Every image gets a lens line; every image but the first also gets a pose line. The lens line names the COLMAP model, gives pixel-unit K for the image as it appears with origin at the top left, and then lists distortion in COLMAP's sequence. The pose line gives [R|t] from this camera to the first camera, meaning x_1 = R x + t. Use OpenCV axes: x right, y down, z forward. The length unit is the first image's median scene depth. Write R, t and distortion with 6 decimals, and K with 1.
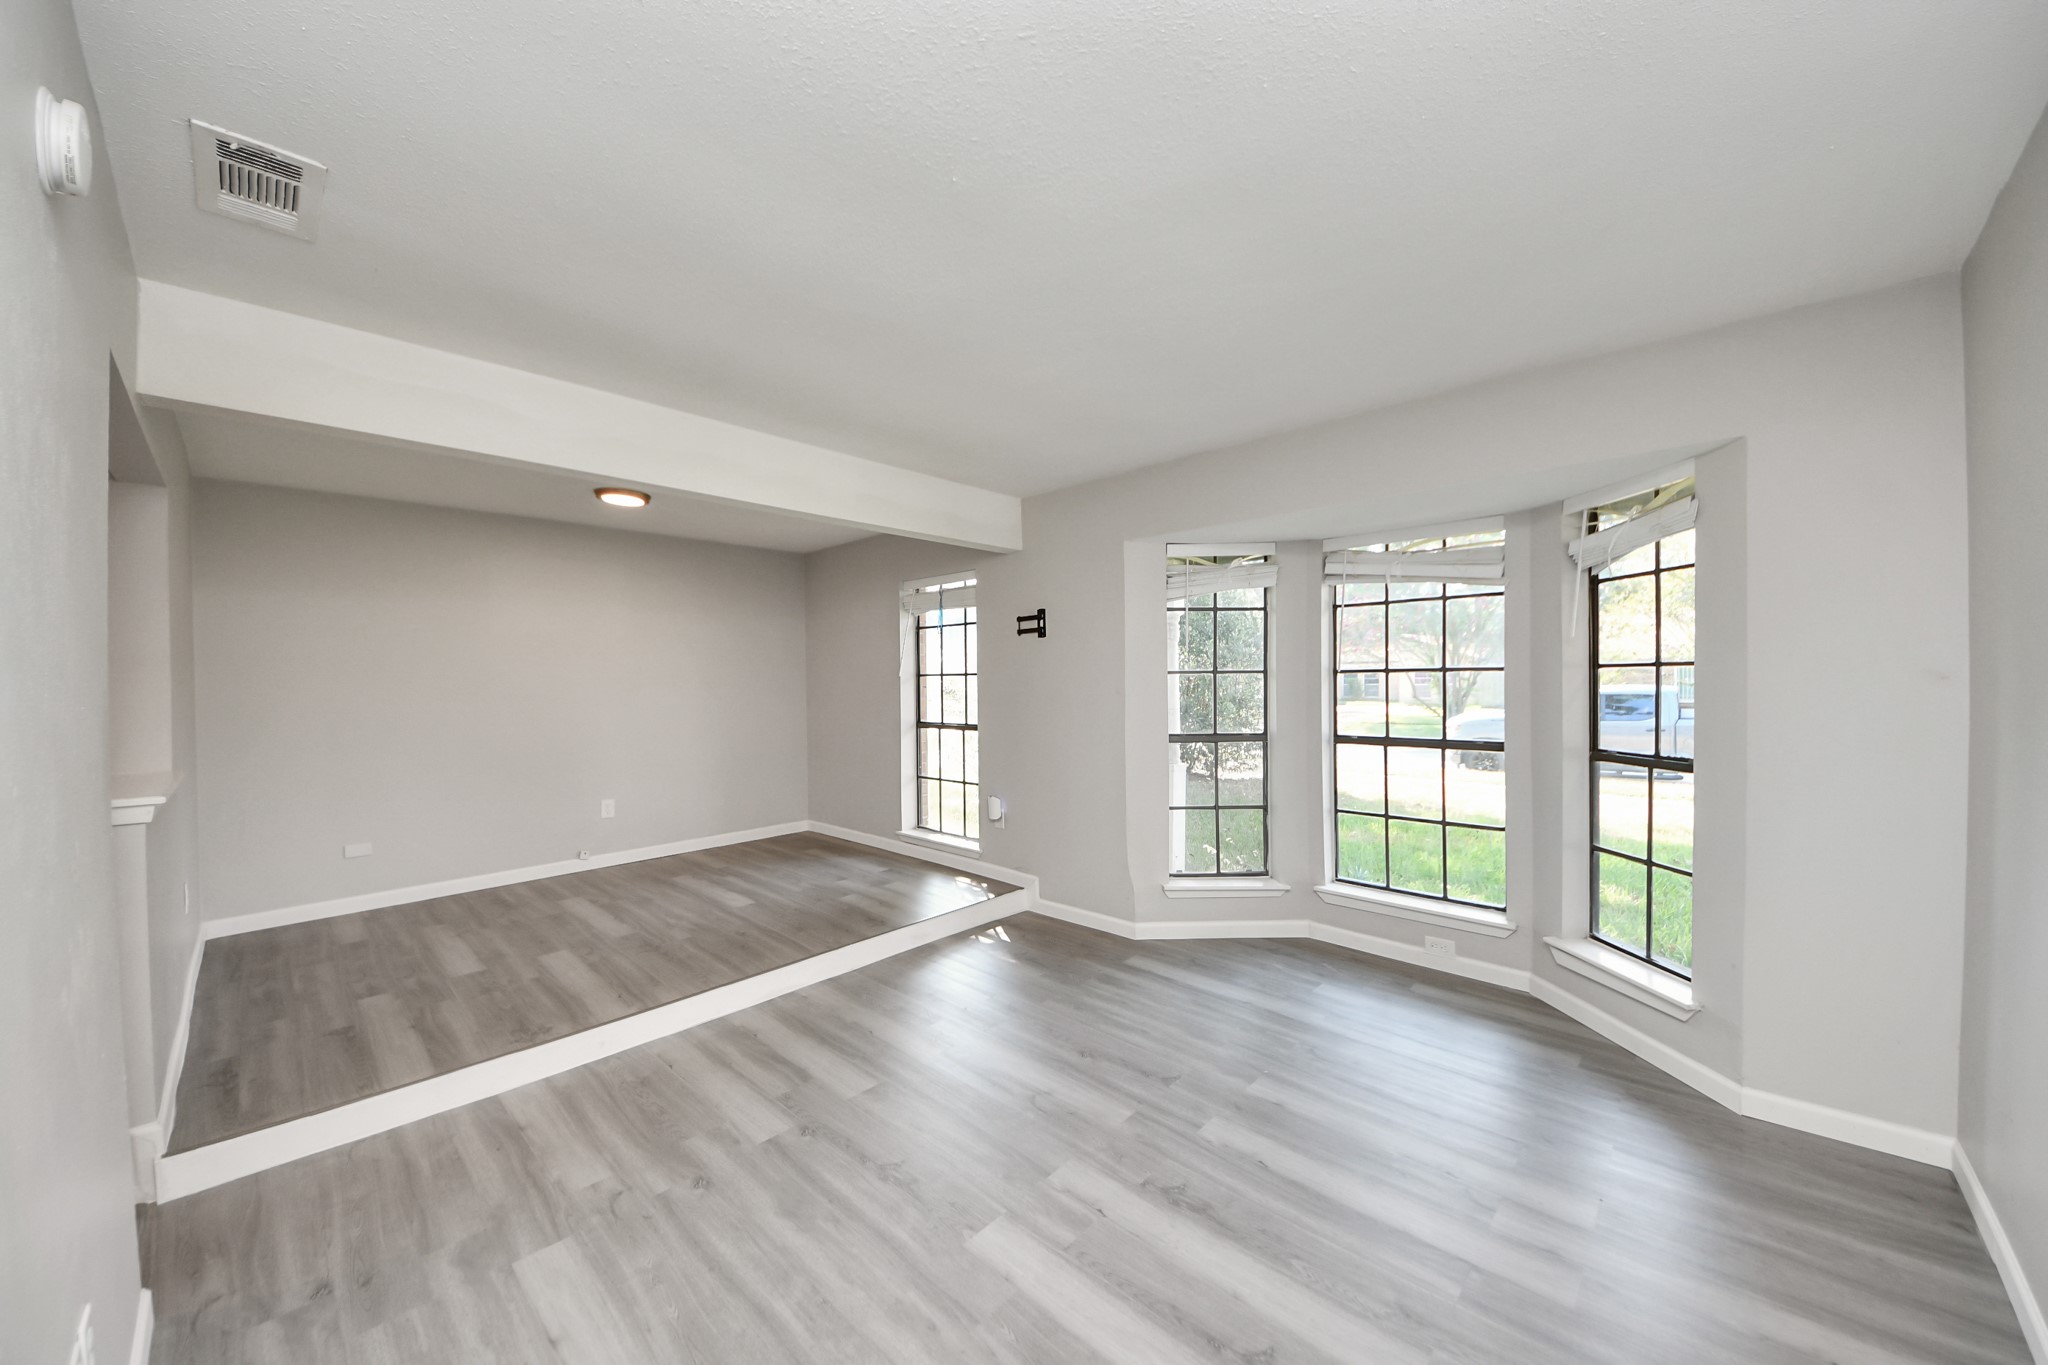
lens RADIAL K [[728.4, 0, 1023.3], [0, 728.4, 689.8], [0, 0, 1]] dist [0.045891, -0.028322]
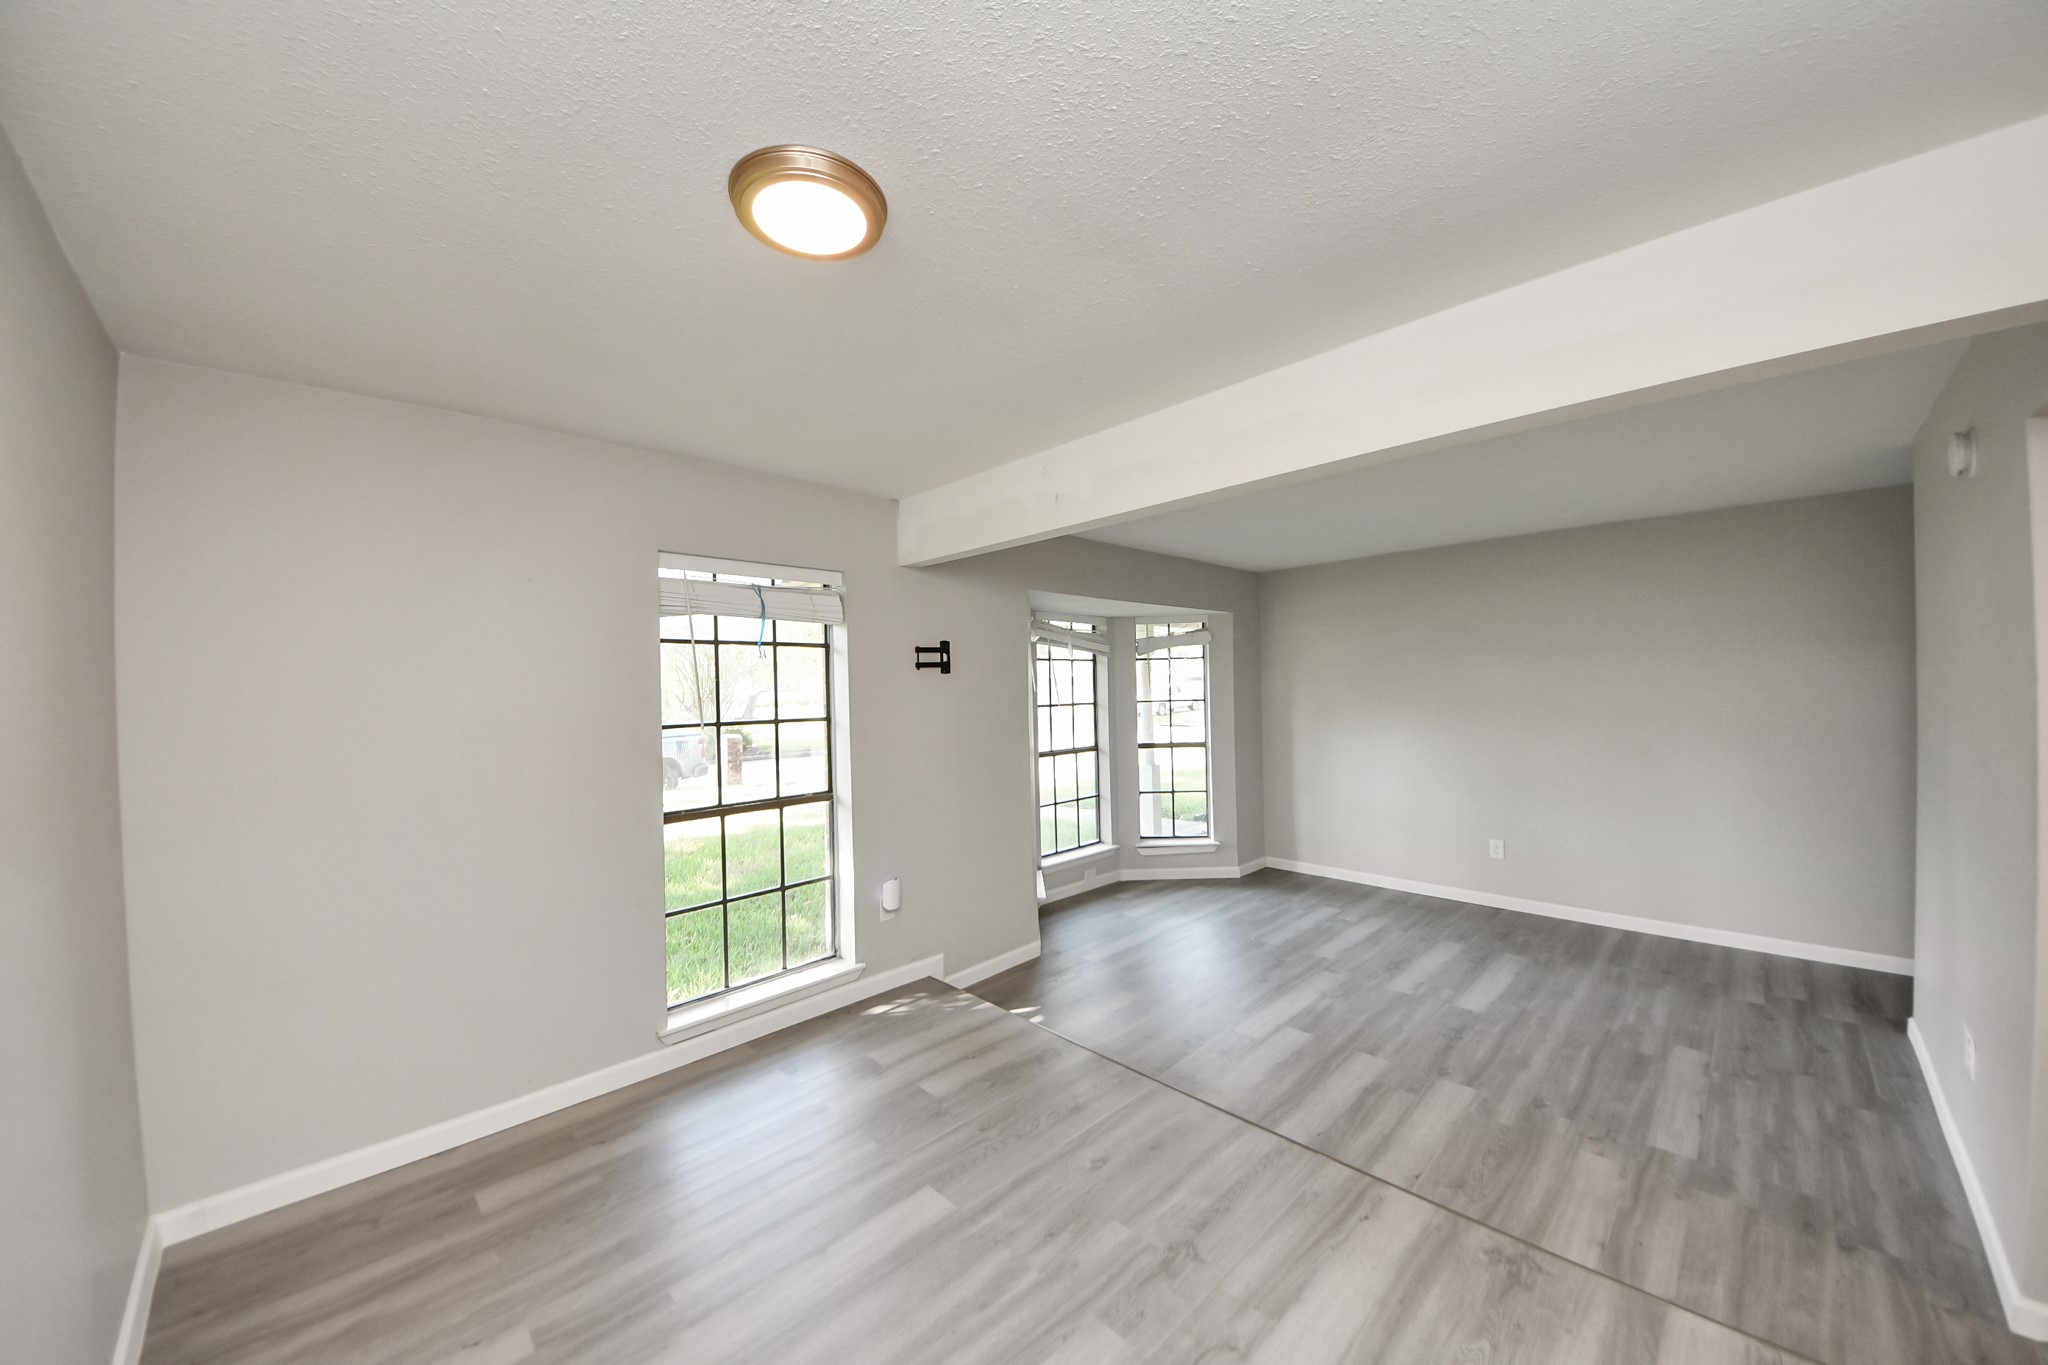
lens RADIAL K [[724.5, 0, 1034.4], [0, 724.5, 693.8], [0, 0, 1]] dist [0.037139, -0.019531]
pose [[0.021577, -0.004228, 0.999758, -1.300781], [0.027009, 0.999629, 0.003644, -0.074912], [-0.999402, 0.026924, 0.021683, 1.361863]]
